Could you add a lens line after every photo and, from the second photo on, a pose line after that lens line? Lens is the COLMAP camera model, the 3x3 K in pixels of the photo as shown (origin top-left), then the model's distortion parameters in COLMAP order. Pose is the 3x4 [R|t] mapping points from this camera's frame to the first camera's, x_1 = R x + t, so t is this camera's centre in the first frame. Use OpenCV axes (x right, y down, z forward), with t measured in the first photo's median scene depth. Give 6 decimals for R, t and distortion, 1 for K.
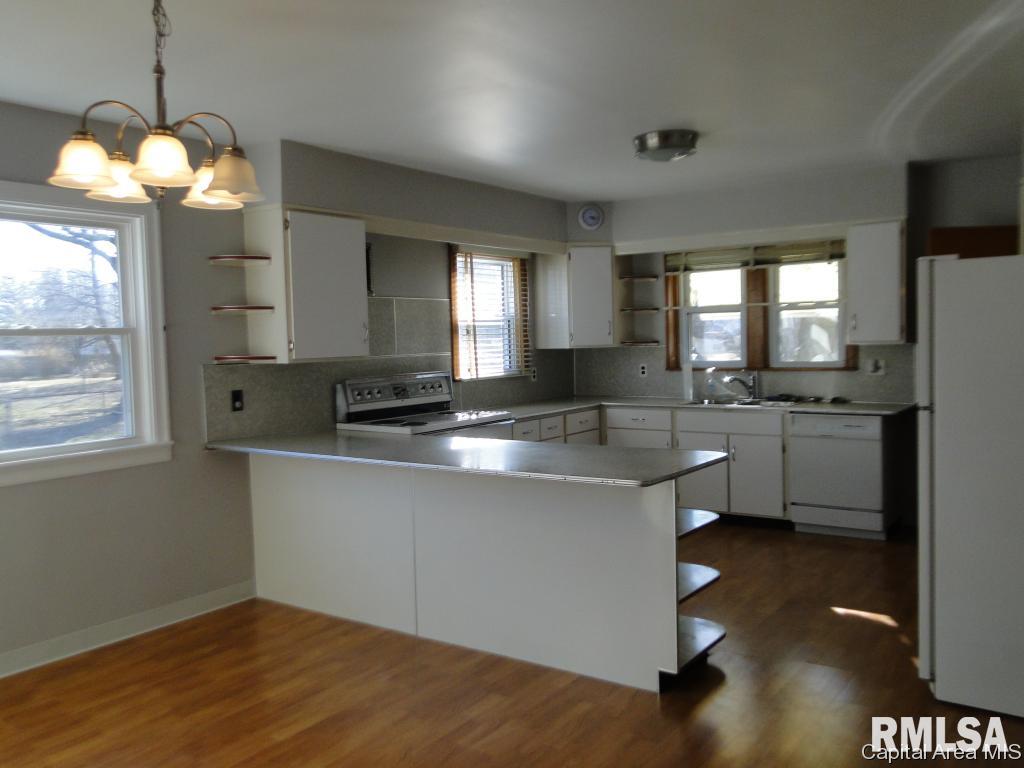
lens RADIAL K [[893.4, 0, 512.3], [0, 893.4, 382.8], [0, 0, 1]] dist [0.033868, 0.016822]
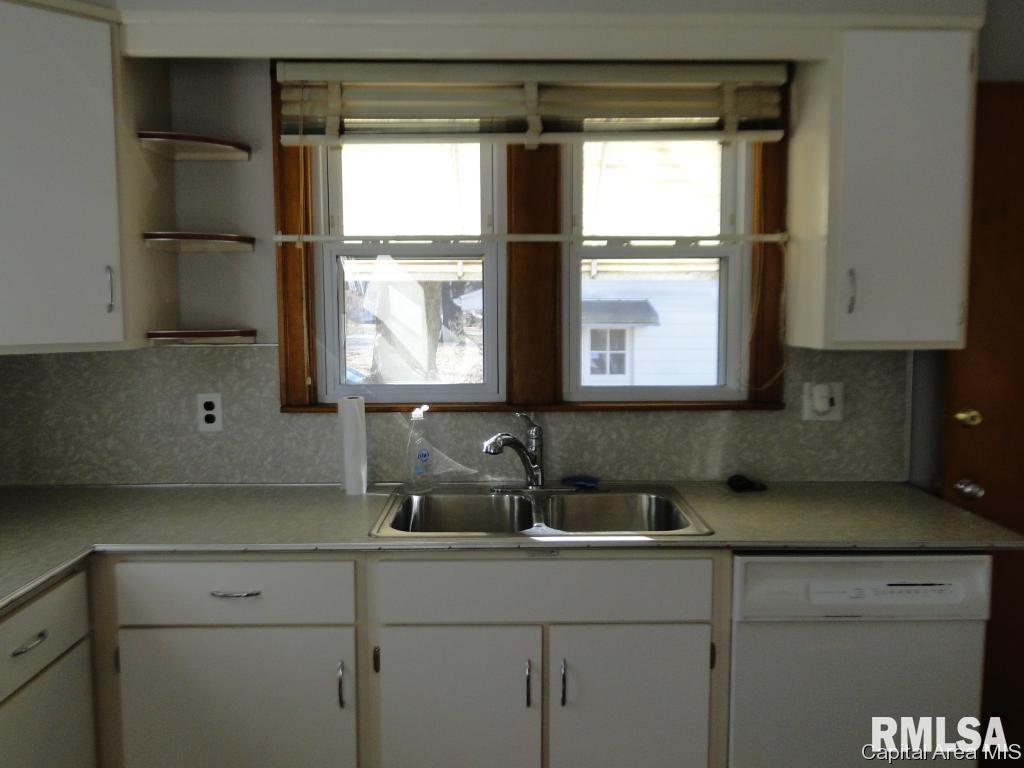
lens RADIAL K [[893.4, 0, 511.5], [0, 893.4, 379.2], [0, 0, 1]] dist [0.033868, 0.016822]
pose [[0.823475, -0.029892, 0.566565, 0.045349], [0.015983, 0.999437, 0.029500, -0.037289], [-0.567128, -0.015238, 0.823489, 0.666024]]
